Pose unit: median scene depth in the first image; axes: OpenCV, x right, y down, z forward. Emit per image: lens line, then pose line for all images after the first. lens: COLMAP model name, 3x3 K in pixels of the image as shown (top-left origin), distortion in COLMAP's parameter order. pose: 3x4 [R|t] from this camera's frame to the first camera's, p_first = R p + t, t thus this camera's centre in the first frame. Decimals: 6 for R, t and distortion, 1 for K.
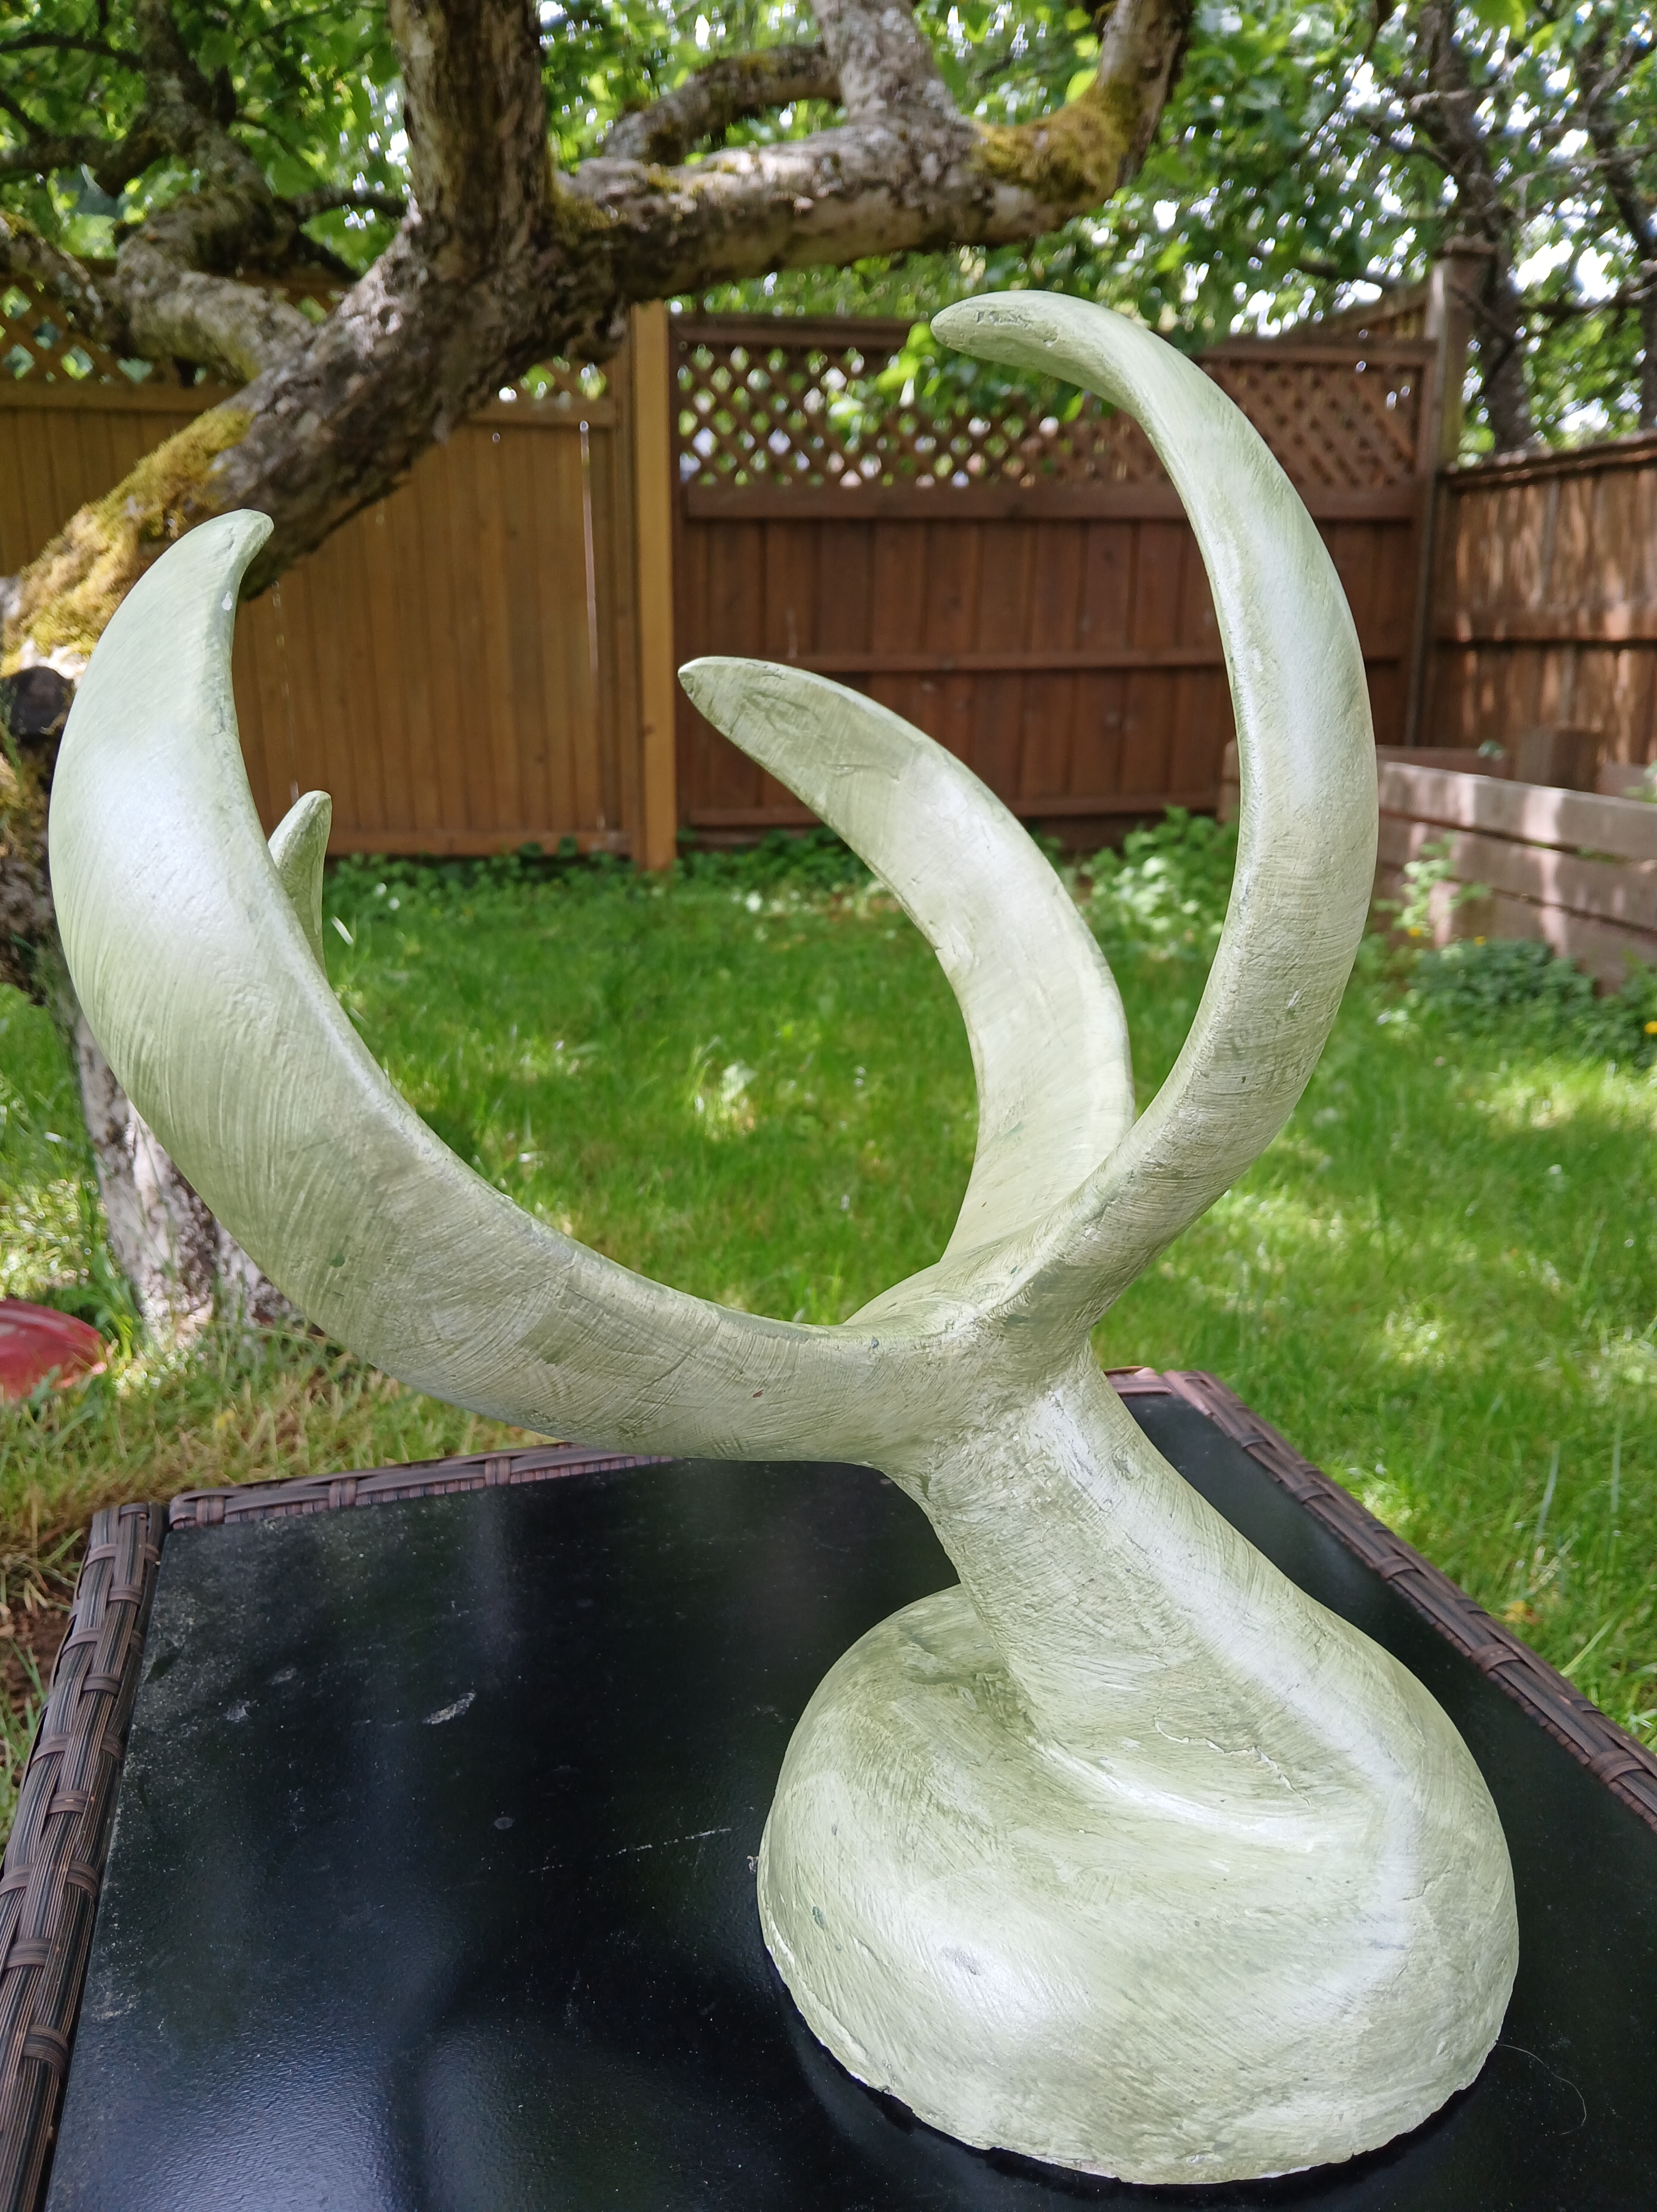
lens RADIAL K [[1749.1, 0, 845.1], [0, 1749.1, 1107.3], [0, 0, 1]] dist [0.001757, -0.050603]
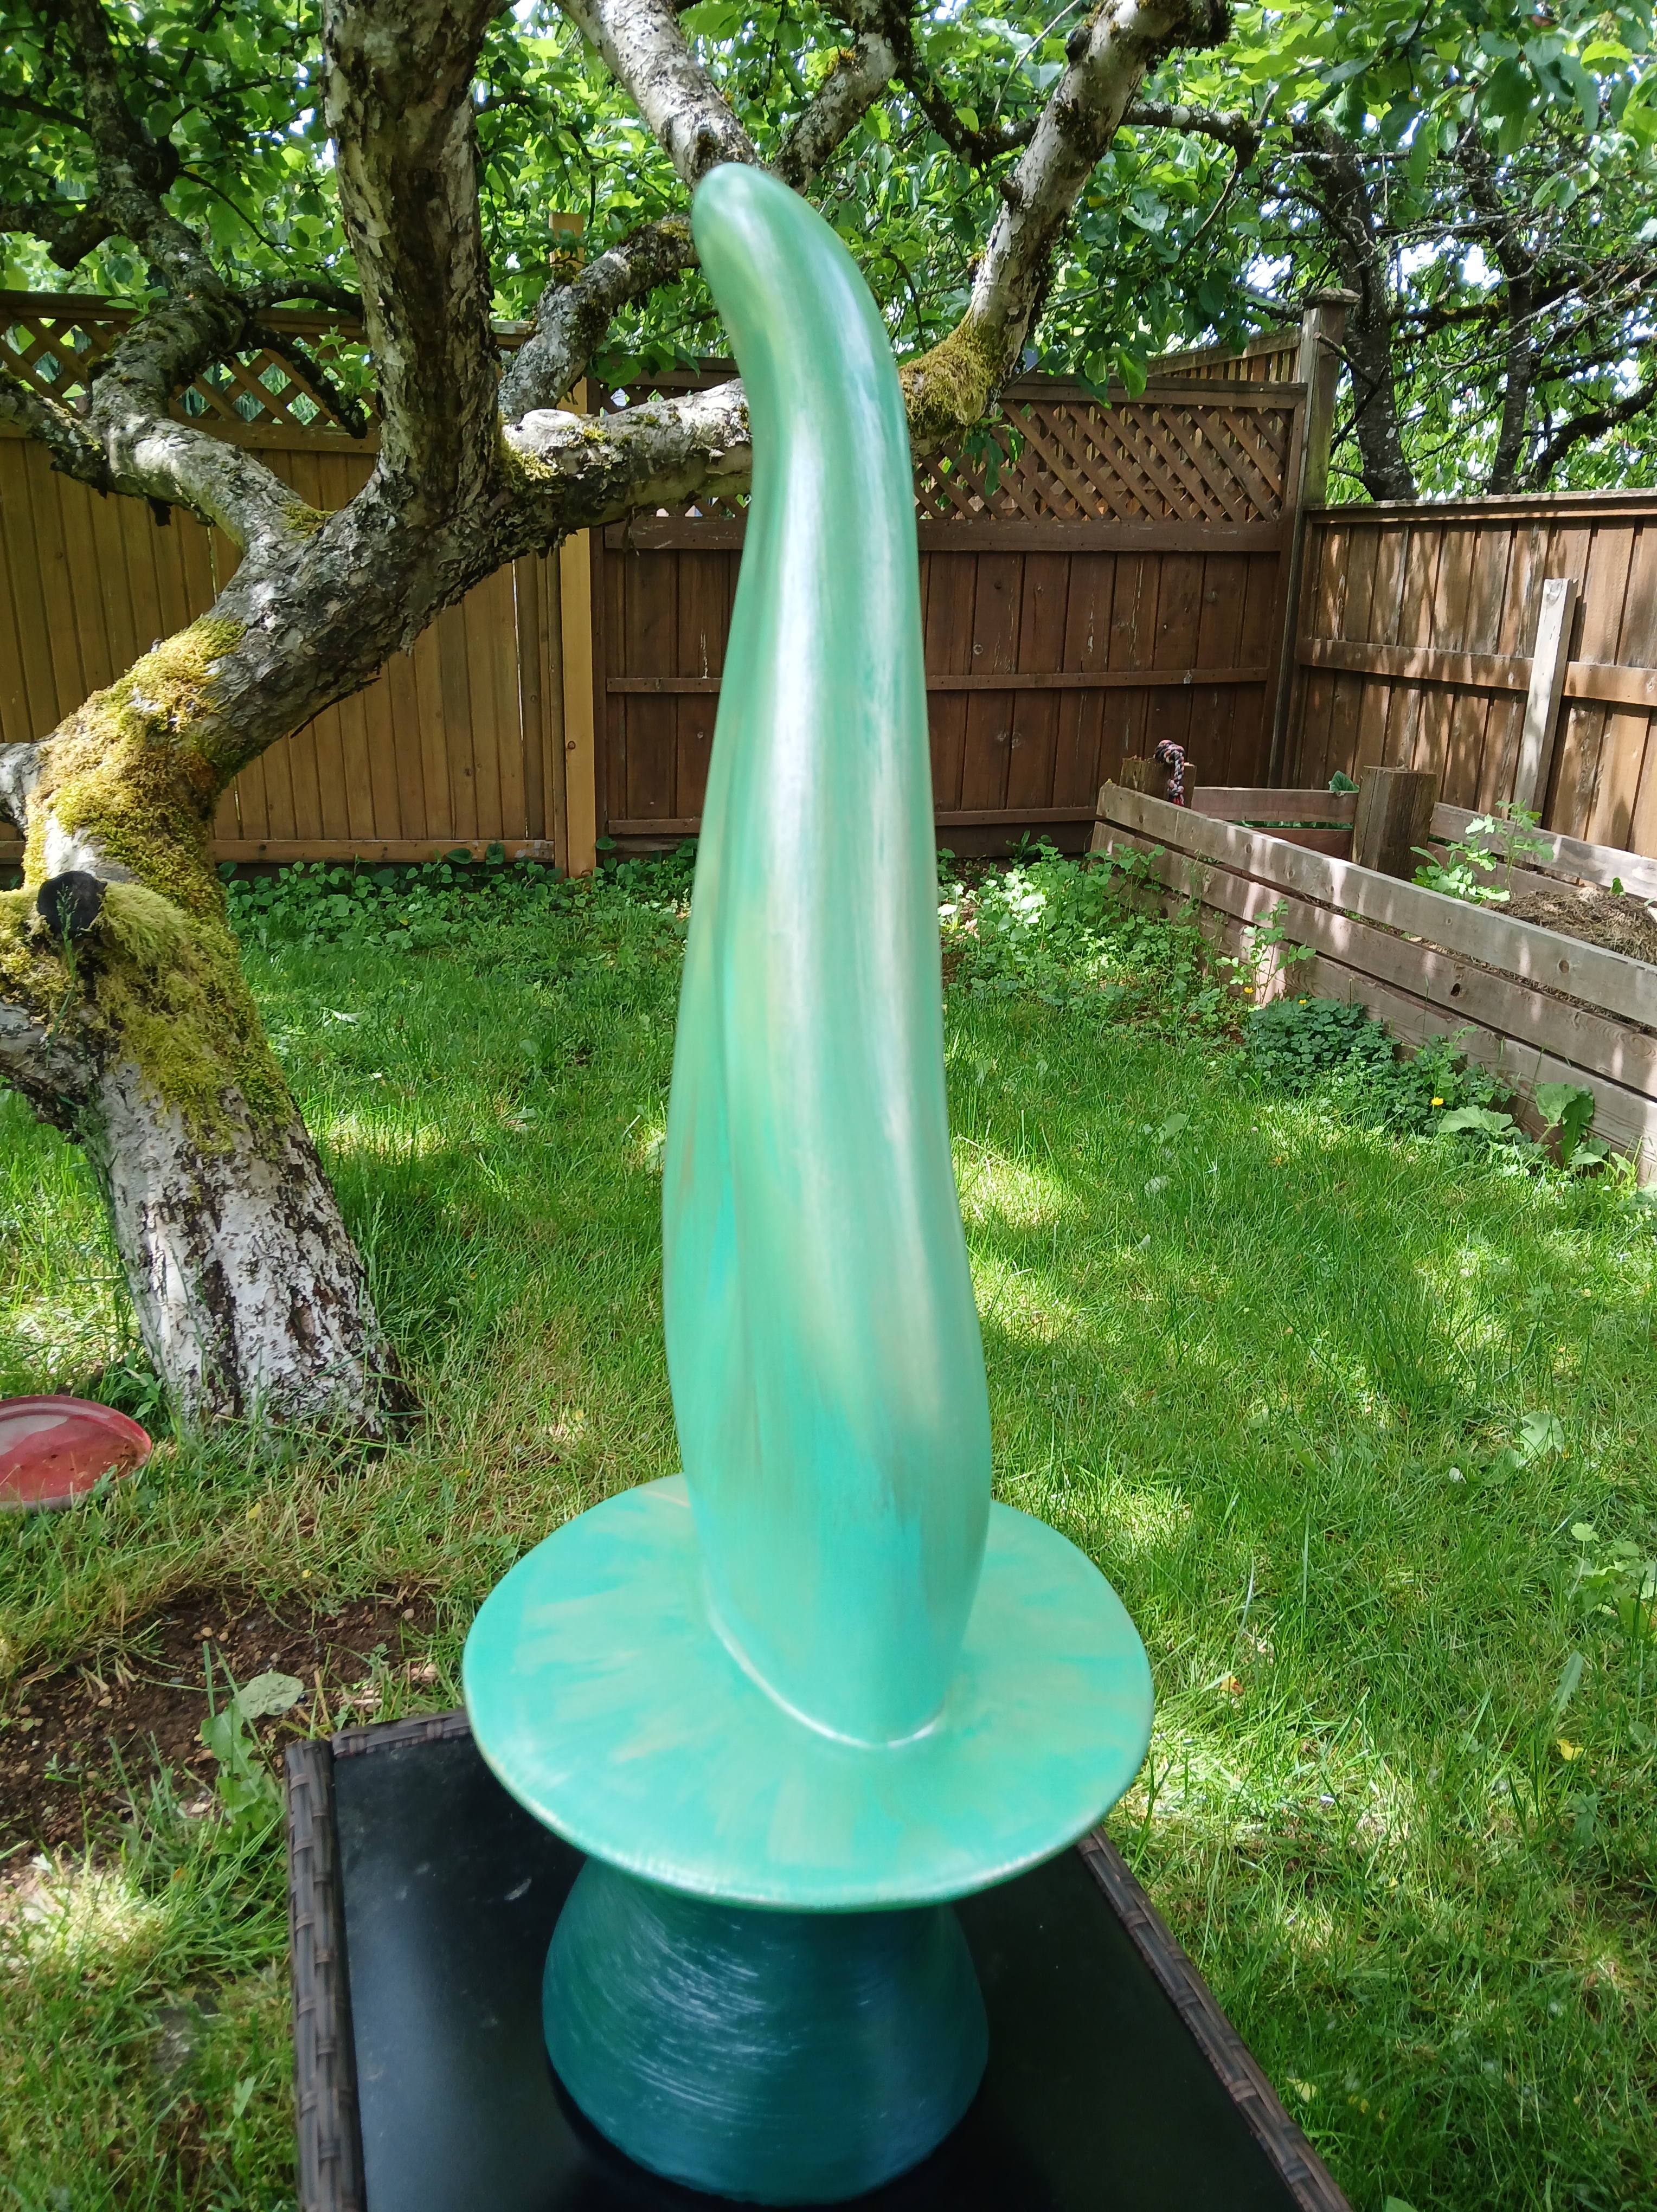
lens RADIAL K [[1749.1, 0, 834.8], [0, 1749.1, 1092.6], [0, 0, 1]] dist [0.001757, -0.050603]
pose [[0.998994, 0.002646, 0.044769, 0.004824], [-0.005256, 0.998286, 0.058292, -0.150122], [-0.044538, -0.058468, 0.997295, -0.200181]]
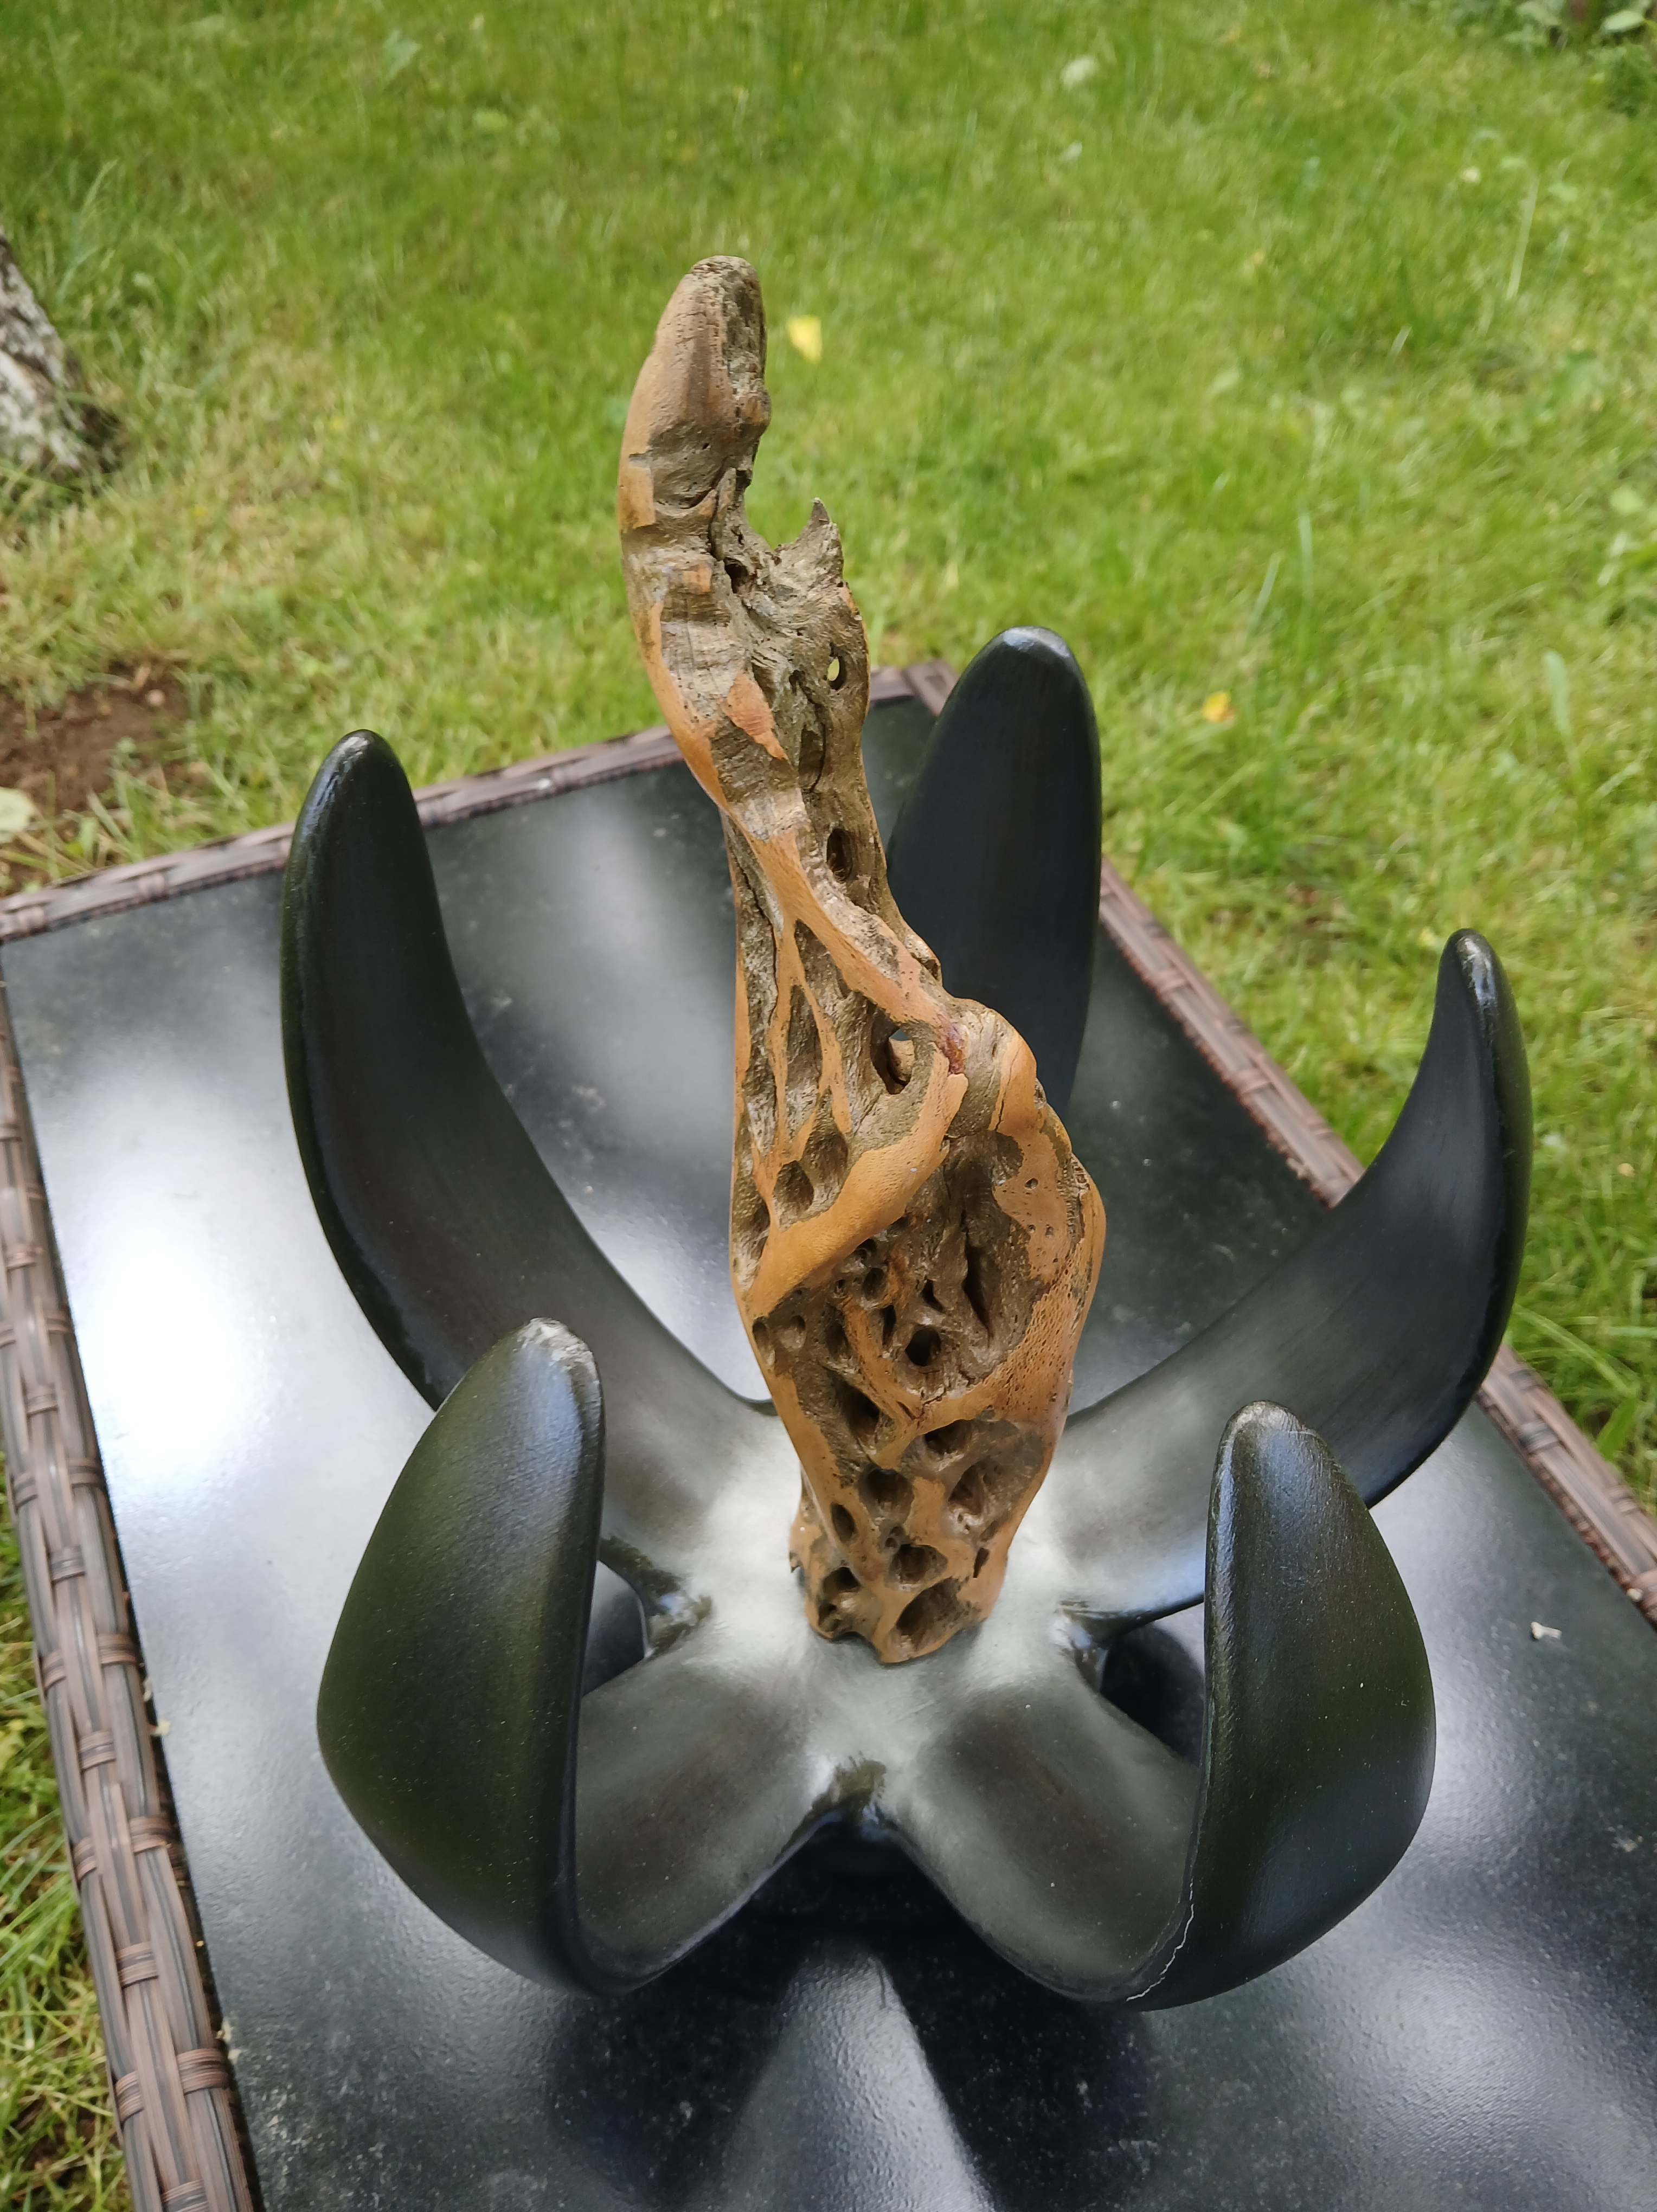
lens RADIAL K [[1749.1, 0, 844.8], [0, 1749.1, 1118.5], [0, 0, 1]] dist [0.001757, -0.050603]
pose [[0.987376, -0.108813, 0.115105, -0.001274], [0.023238, 0.818336, 0.574270, -0.084567], [-0.156682, -0.564345, 0.810534, -0.007805]]
